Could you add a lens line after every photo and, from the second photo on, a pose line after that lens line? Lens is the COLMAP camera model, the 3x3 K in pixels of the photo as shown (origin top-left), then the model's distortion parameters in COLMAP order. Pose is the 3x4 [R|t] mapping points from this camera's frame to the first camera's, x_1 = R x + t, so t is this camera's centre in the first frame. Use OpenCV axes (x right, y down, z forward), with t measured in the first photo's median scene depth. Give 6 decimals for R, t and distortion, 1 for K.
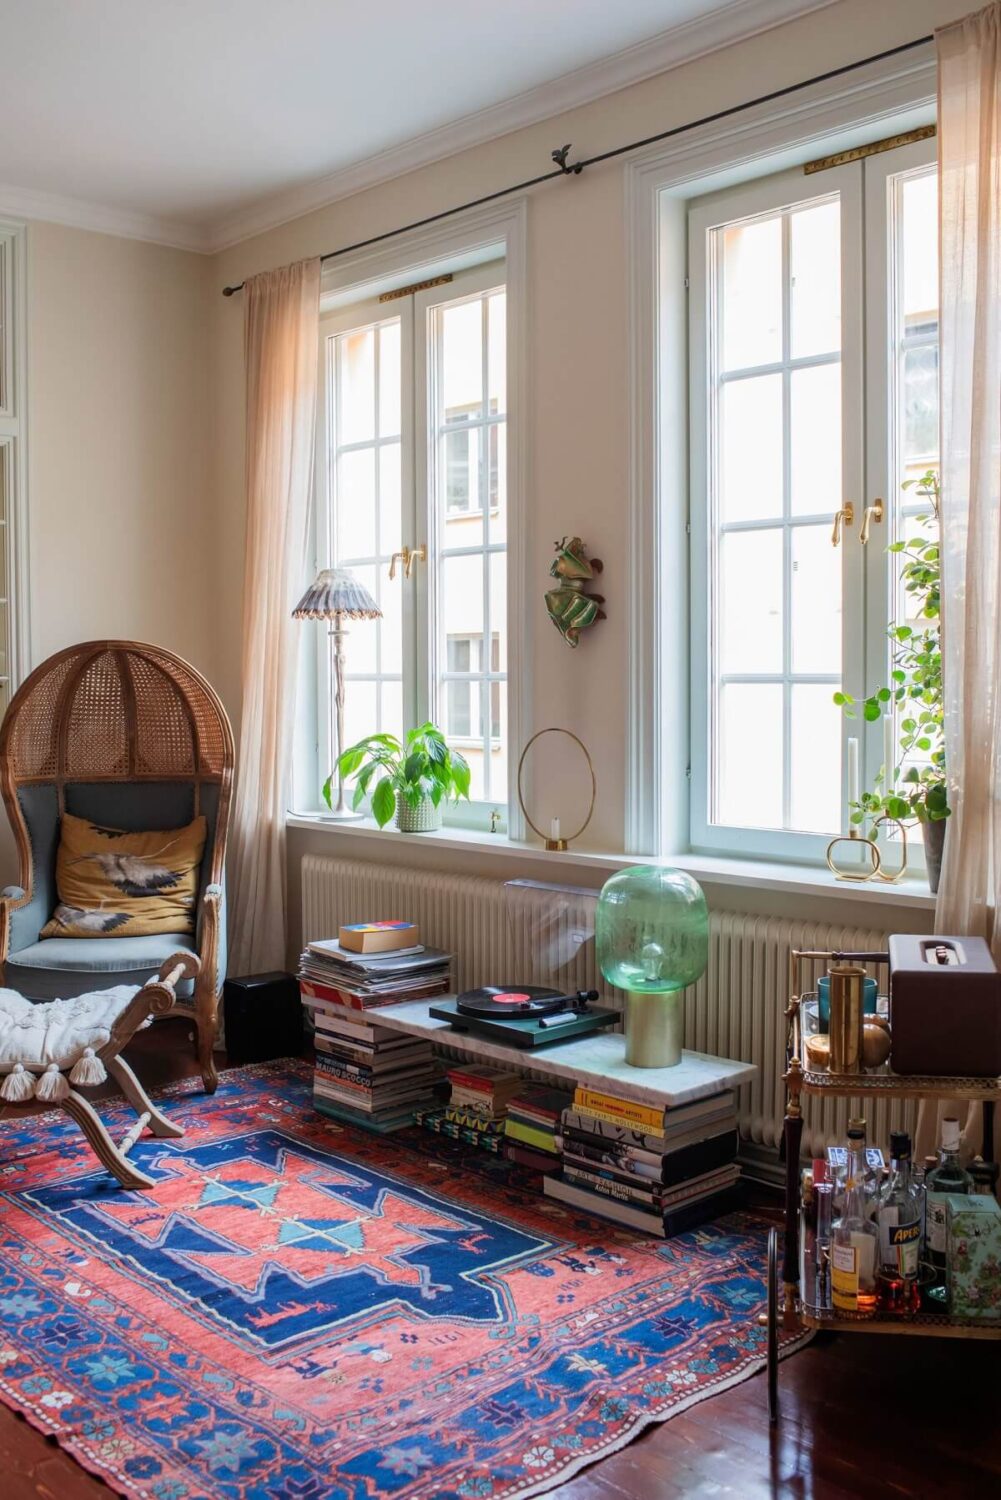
lens RADIAL K [[1449.6, 0, 501.8], [0, 1449.6, 729.4], [0, 0, 1]] dist [-0.132257, 0.214037]
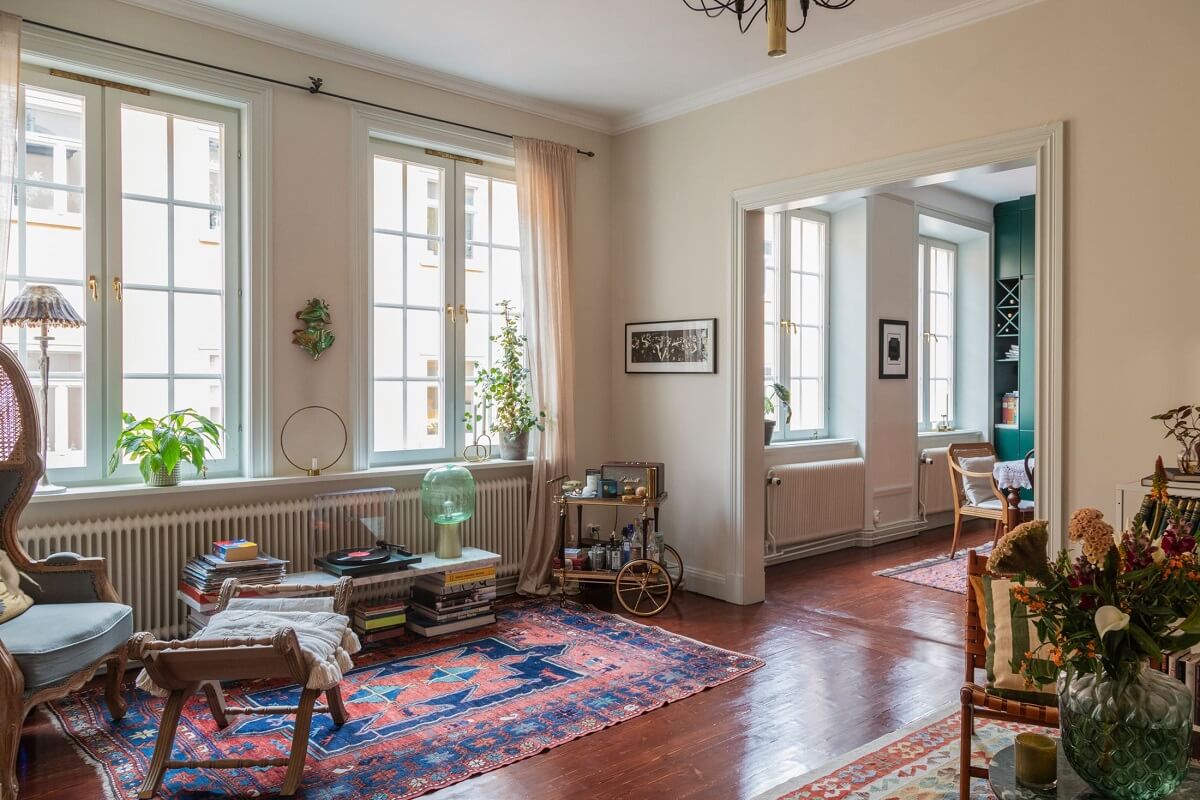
lens RADIAL K [[875.1, 0, 629.0], [0, 875.1, 392.9], [0, 0, 1]] dist [0.002429, 0.002863]
pose [[-0.000382, -0.003668, 0.999993, -1.010770], [0.037358, 0.999295, 0.003680, -0.006569], [-0.999302, 0.037359, -0.000244, 0.607057]]
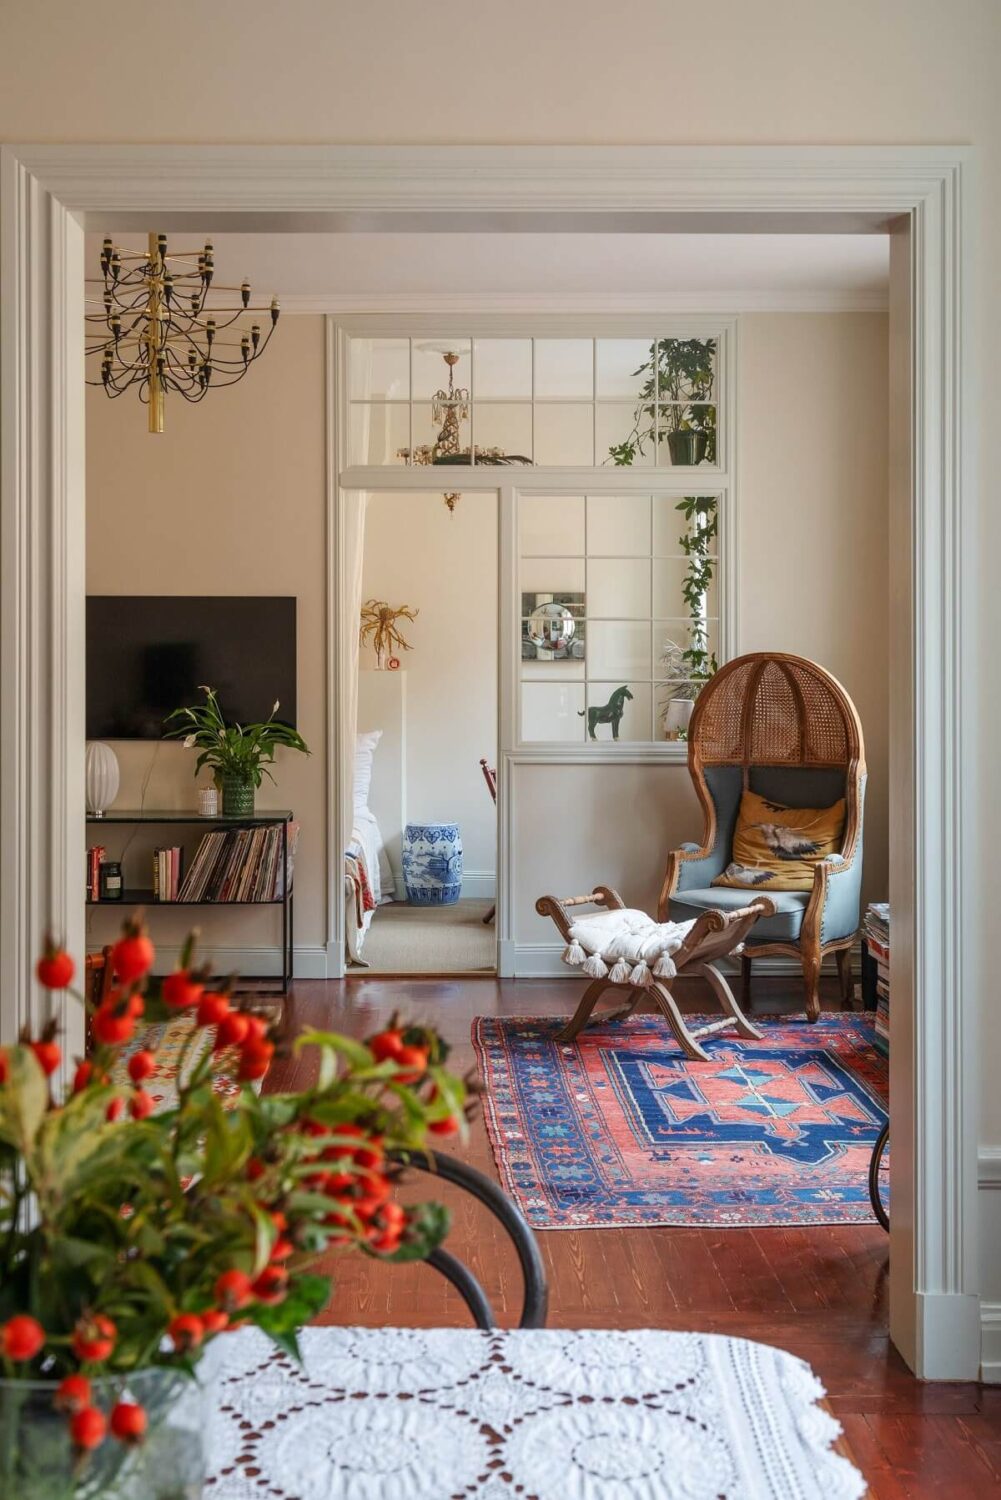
lens RADIAL K [[1649.6, 0, 497.1], [0, 1649.6, 656.3], [0, 0, 1]] dist [-0.001957, 0.015510]
pose [[0.765457, 0.006929, -0.643450, 0.531133], [-0.036985, 0.998763, -0.033243, -0.001884], [0.642424, 0.049244, 0.764766, -0.281258]]
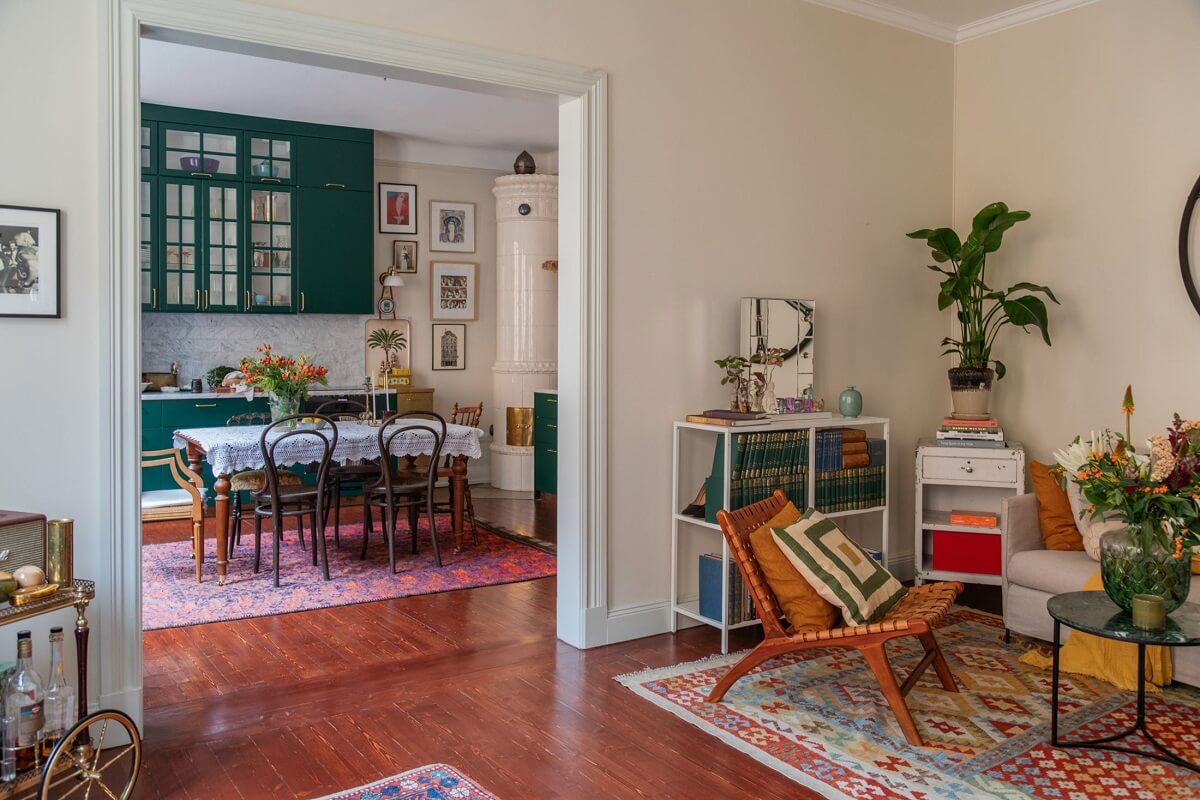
lens RADIAL K [[972.4, 0, 619.6], [0, 972.4, 357.0], [0, 0, 1]] dist [-0.002018, -0.001332]
pose [[-0.991529, 0.006485, 0.129720, -0.280705], [0.013676, 0.998413, 0.054621, -0.028816], [-0.129160, 0.055933, -0.990045, 1.115197]]
